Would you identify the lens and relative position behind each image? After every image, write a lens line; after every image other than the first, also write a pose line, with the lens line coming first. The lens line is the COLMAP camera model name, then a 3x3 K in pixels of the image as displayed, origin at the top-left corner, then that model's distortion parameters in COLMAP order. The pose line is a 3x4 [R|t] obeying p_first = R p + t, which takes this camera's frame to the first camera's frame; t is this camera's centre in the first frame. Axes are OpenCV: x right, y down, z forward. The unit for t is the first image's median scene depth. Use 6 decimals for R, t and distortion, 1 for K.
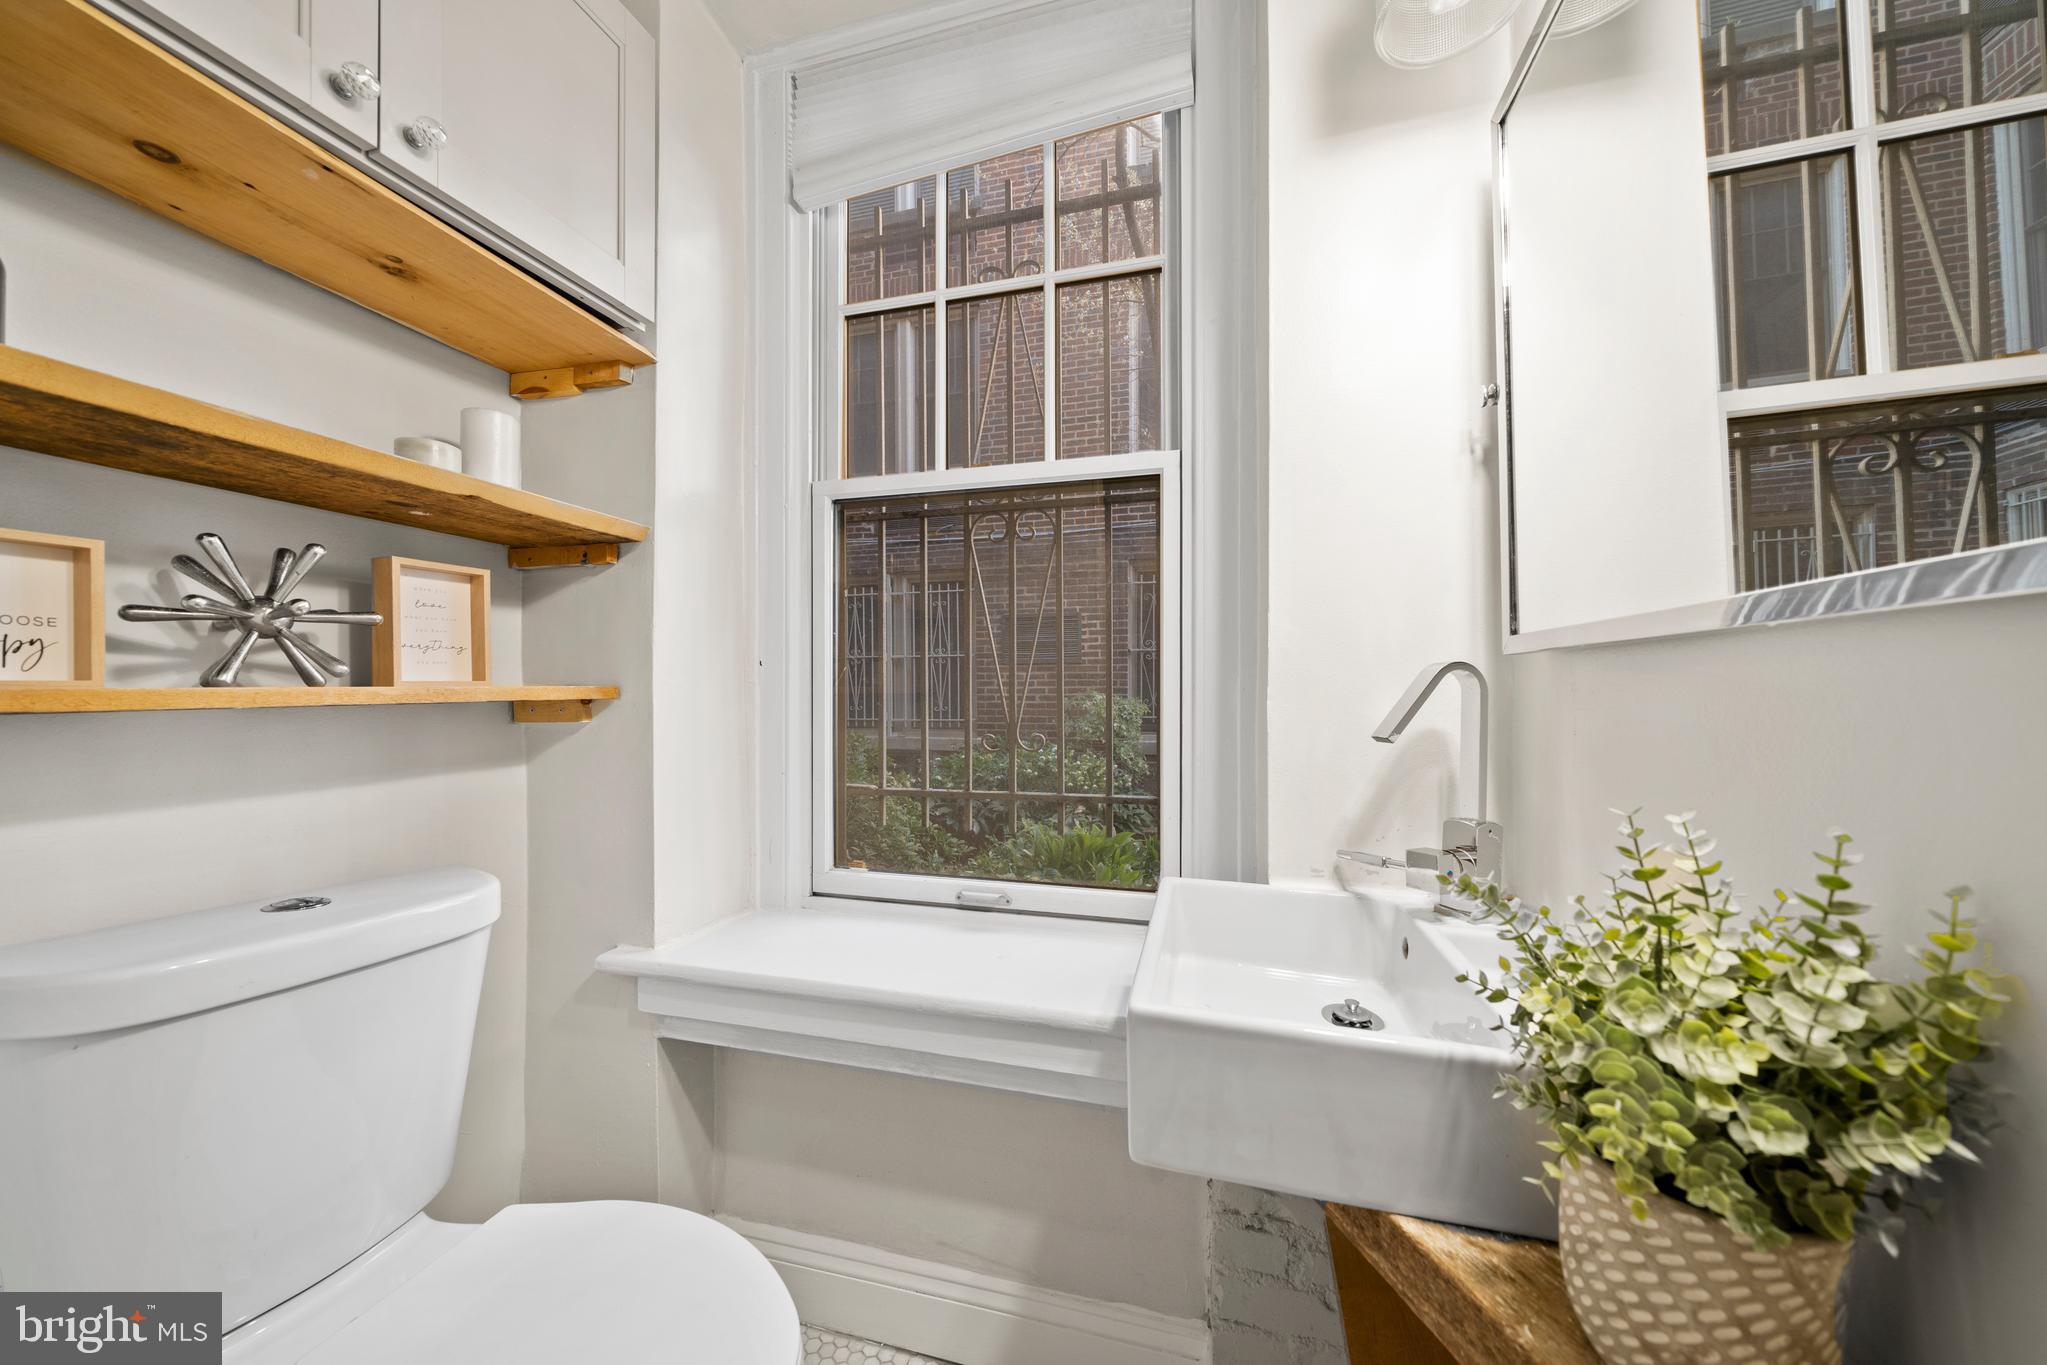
lens RADIAL K [[702.0, 0, 1031.5], [0, 702.0, 701.2], [0, 0, 1]] dist [-0.006968, -0.000061]
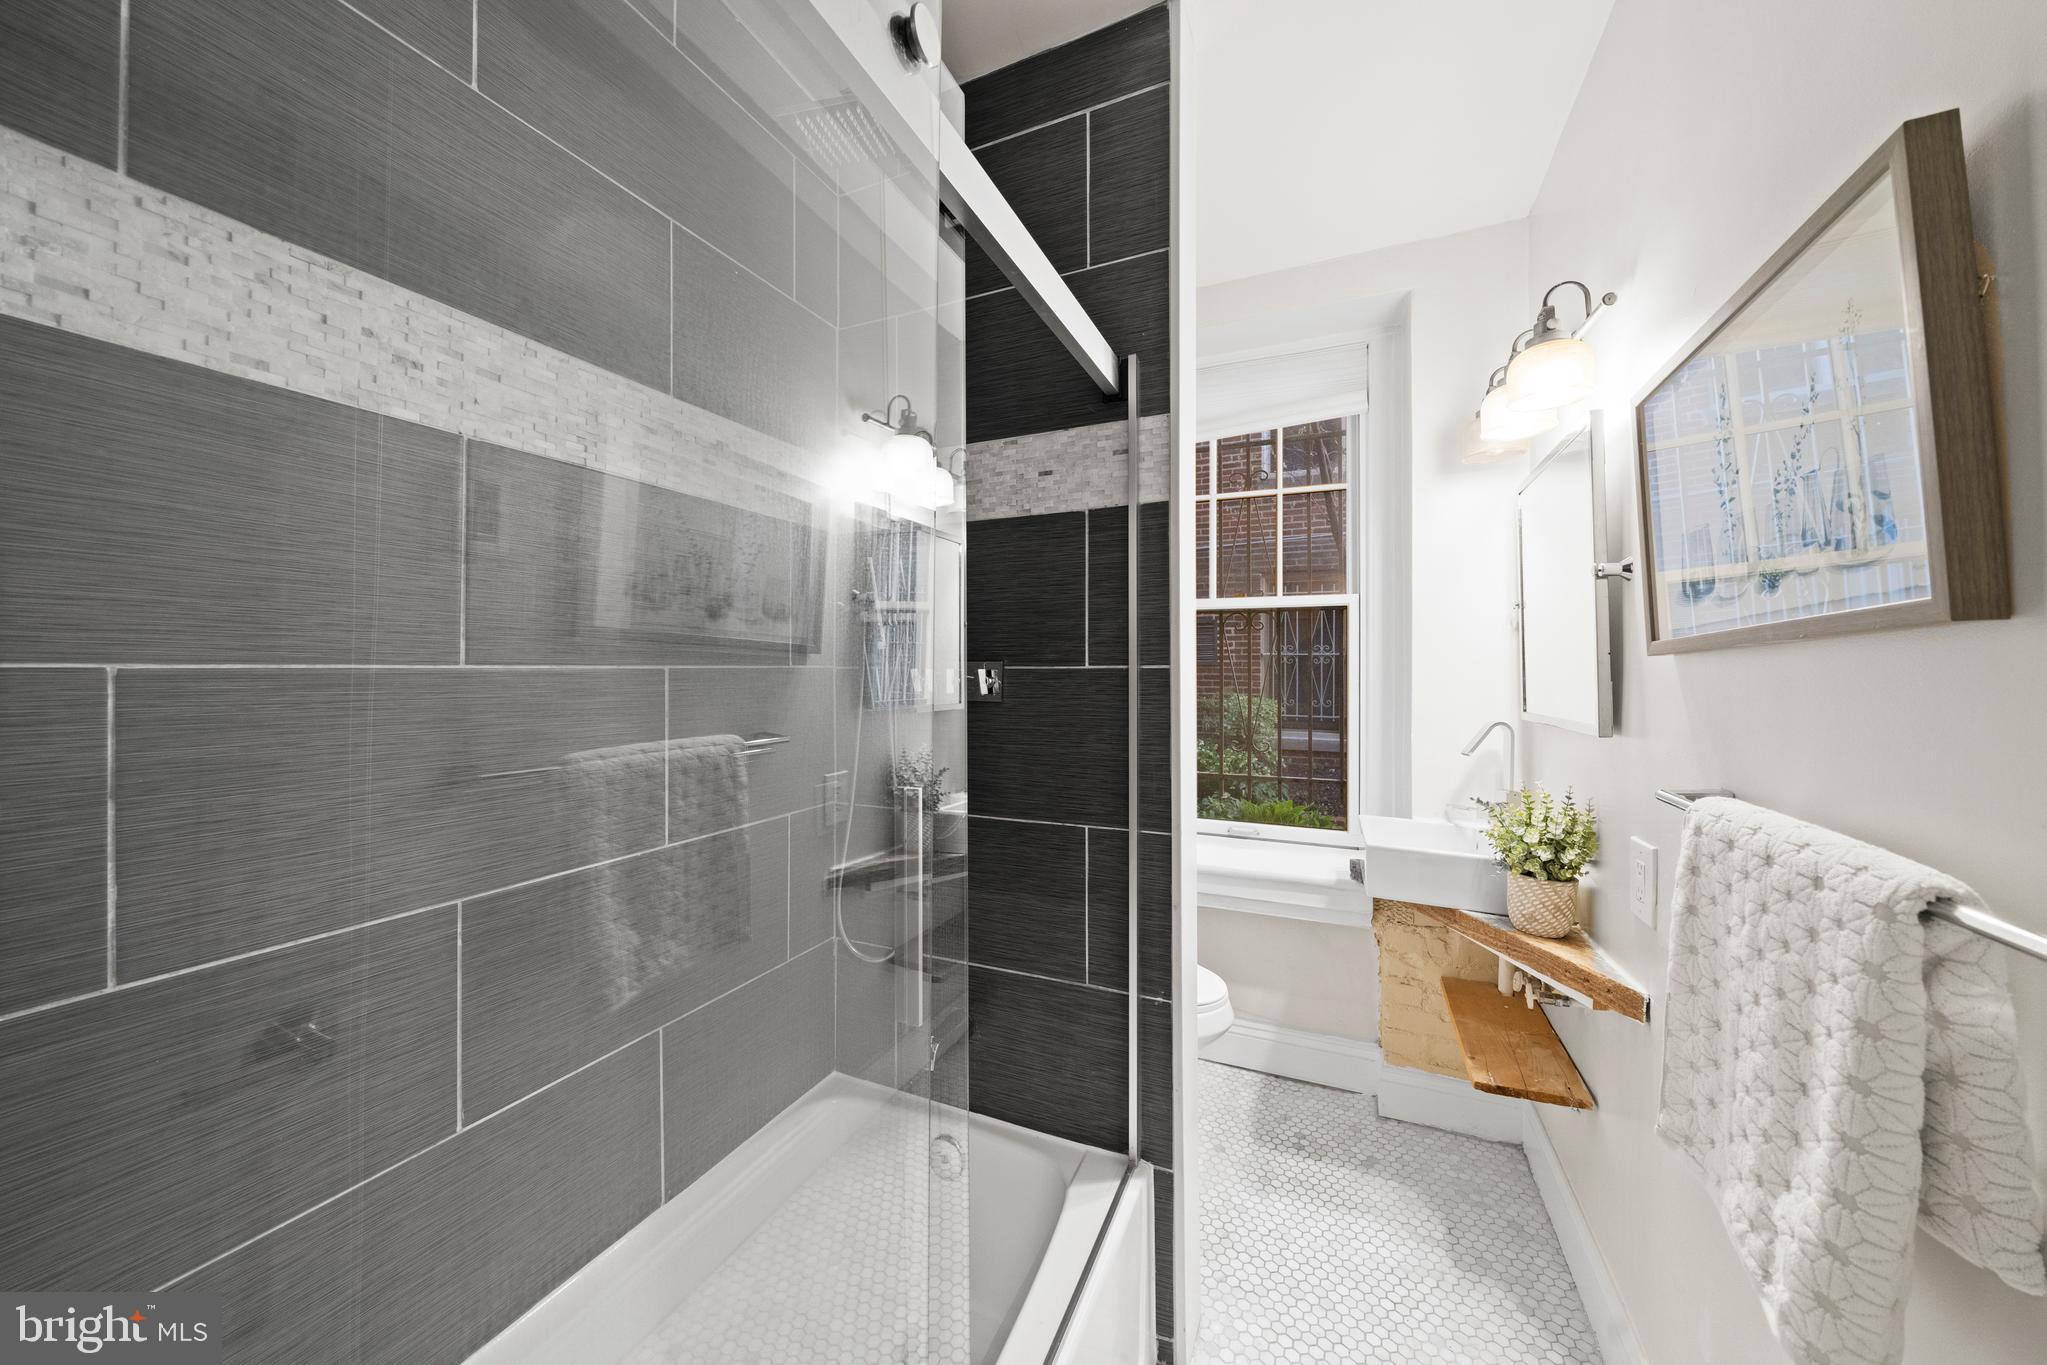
lens RADIAL K [[717.7, 0, 1029.1], [0, 717.7, 670.8], [0, 0, 1]] dist [-0.000615, 0.023197]
pose [[0.990022, 0.009245, -0.140607, -0.520877], [-0.012499, 0.999674, -0.022273, -0.131388], [0.140355, 0.023808, 0.989815, -1.372922]]
